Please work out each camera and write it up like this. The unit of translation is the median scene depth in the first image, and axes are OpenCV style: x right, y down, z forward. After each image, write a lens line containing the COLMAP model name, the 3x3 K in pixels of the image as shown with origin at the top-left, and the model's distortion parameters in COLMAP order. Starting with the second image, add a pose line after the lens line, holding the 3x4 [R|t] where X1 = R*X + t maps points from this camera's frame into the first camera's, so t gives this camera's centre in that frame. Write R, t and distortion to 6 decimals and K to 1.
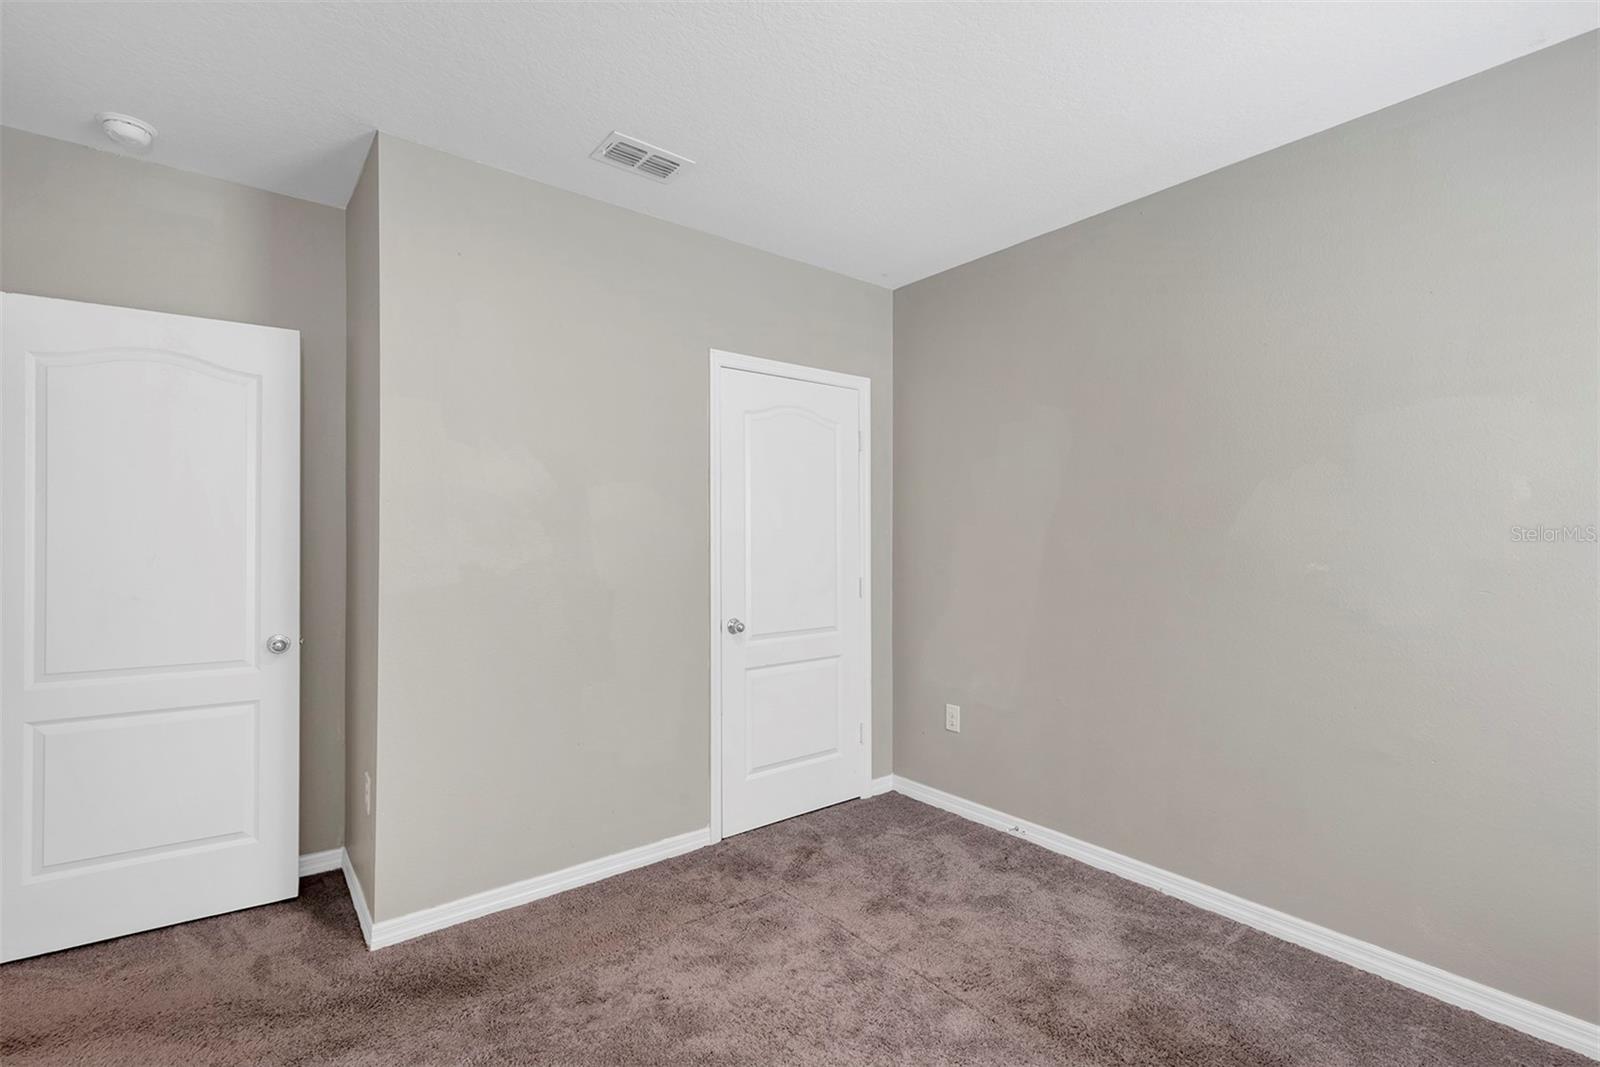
lens RADIAL K [[722.9, 0, 804.5], [0, 722.9, 533.0], [0, 0, 1]] dist [-0.000783, 0.000080]
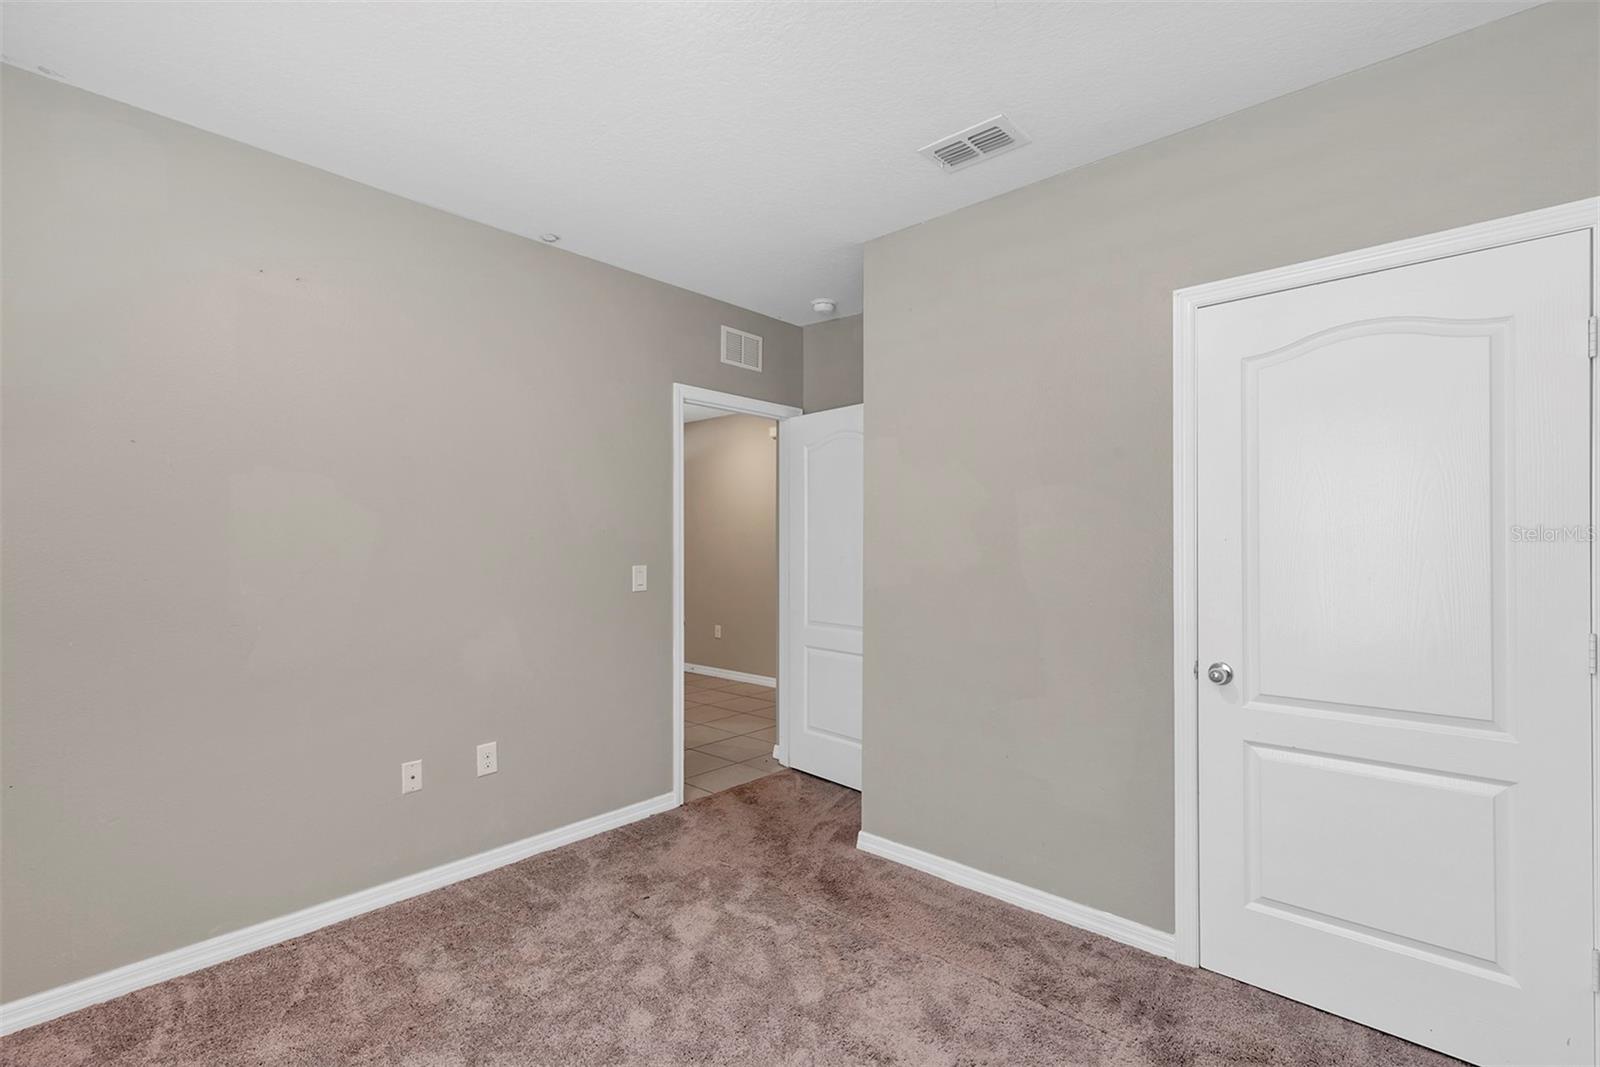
lens RADIAL K [[722.9, 0, 799.3], [0, 722.9, 542.7], [0, 0, 1]] dist [-0.000783, 0.000080]
pose [[0.149338, -0.003557, -0.988780, 0.541576], [0.006043, 0.999978, -0.002684, 0.002340], [0.988768, -0.005574, 0.149356, 0.507315]]
